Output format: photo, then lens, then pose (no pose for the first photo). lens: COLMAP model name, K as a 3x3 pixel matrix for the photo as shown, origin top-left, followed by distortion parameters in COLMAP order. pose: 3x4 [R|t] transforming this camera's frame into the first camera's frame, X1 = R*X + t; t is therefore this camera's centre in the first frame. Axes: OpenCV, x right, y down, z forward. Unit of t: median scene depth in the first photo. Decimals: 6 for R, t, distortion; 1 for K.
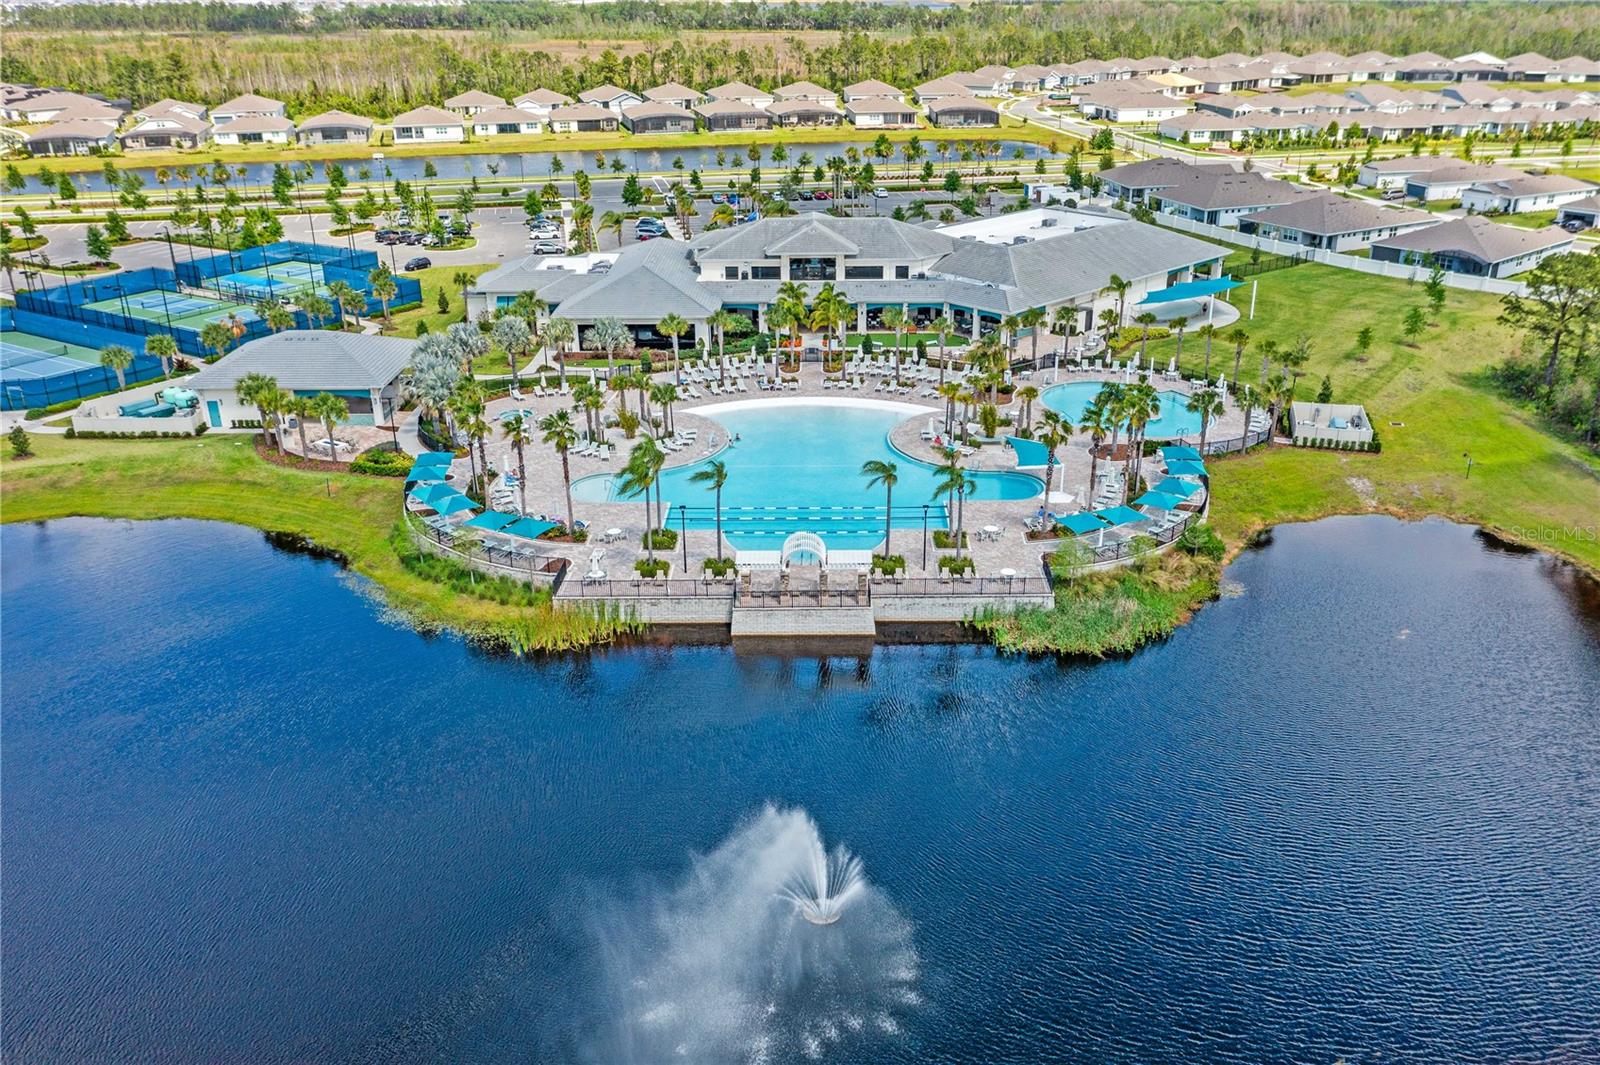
lens RADIAL K [[1280.6, 0, 800.0], [0, 1280.6, 532.5], [0, 0, 1]] dist [0.000689, -0.003093]
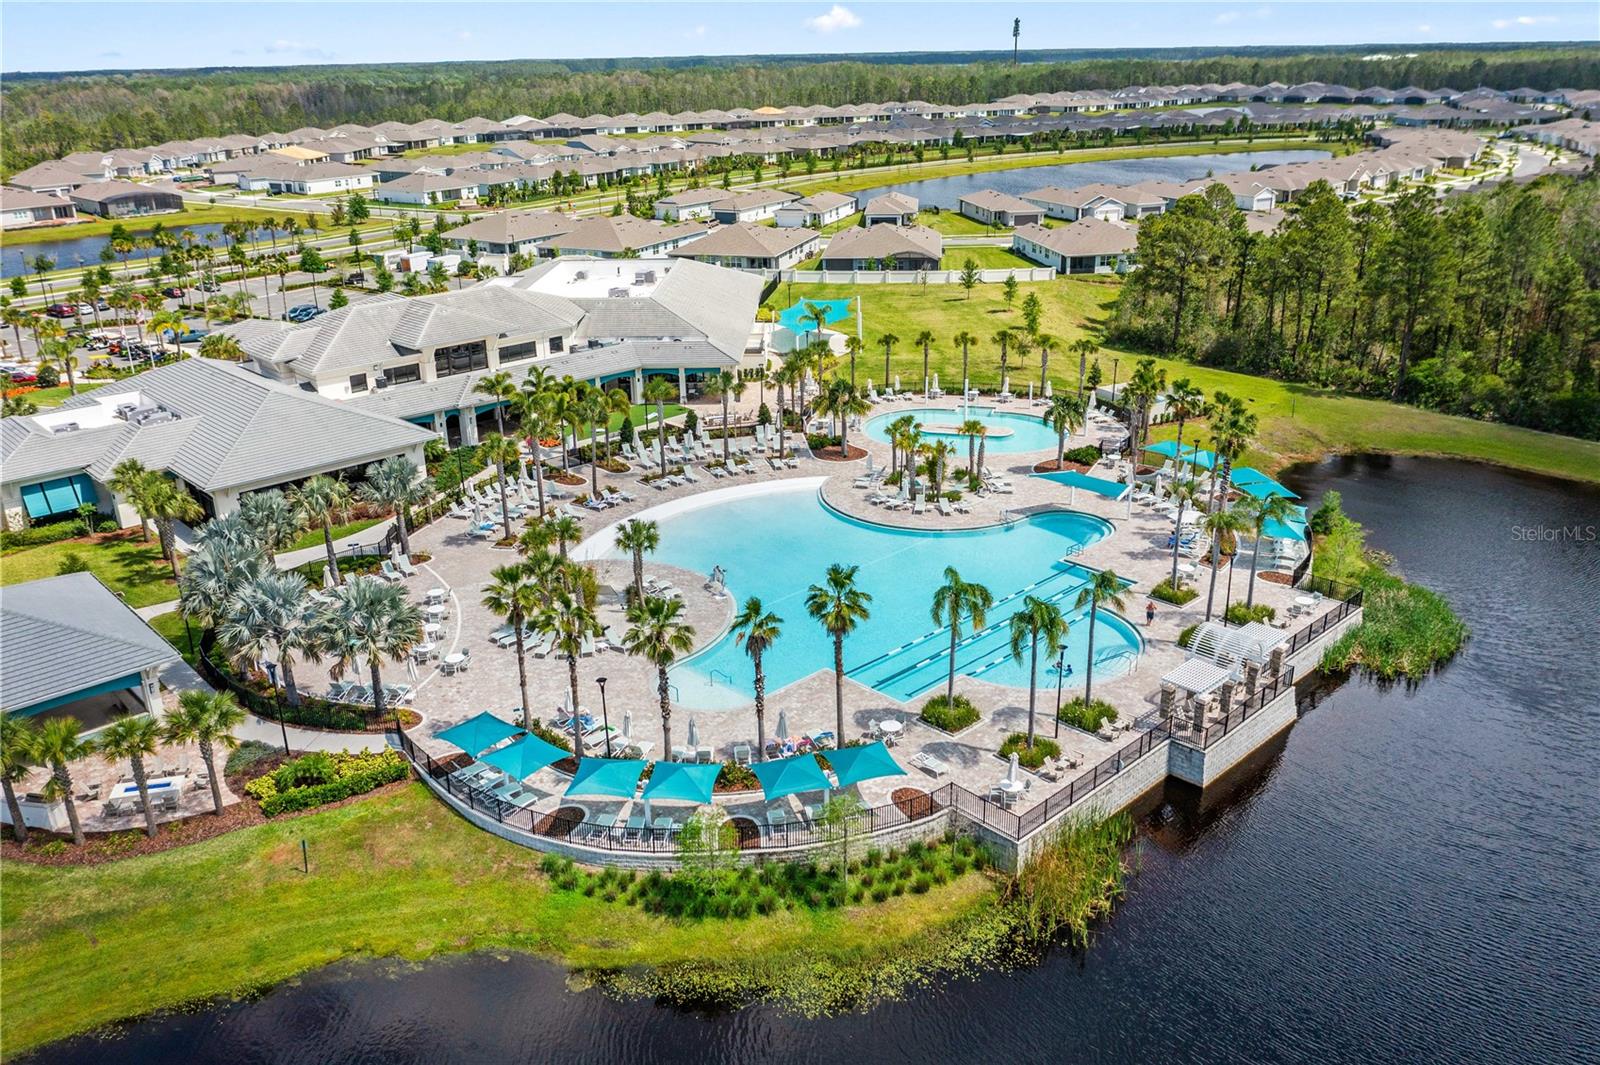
lens RADIAL K [[1244.4, 0, 800.0], [0, 1244.4, 532.5], [0, 0, 1]] dist [-0.008410, -0.001267]
pose [[0.735164, -0.256883, 0.627331, -0.123518], [0.287117, 0.956308, 0.055124, -0.032338], [-0.614083, 0.139592, 0.776799, 0.112947]]
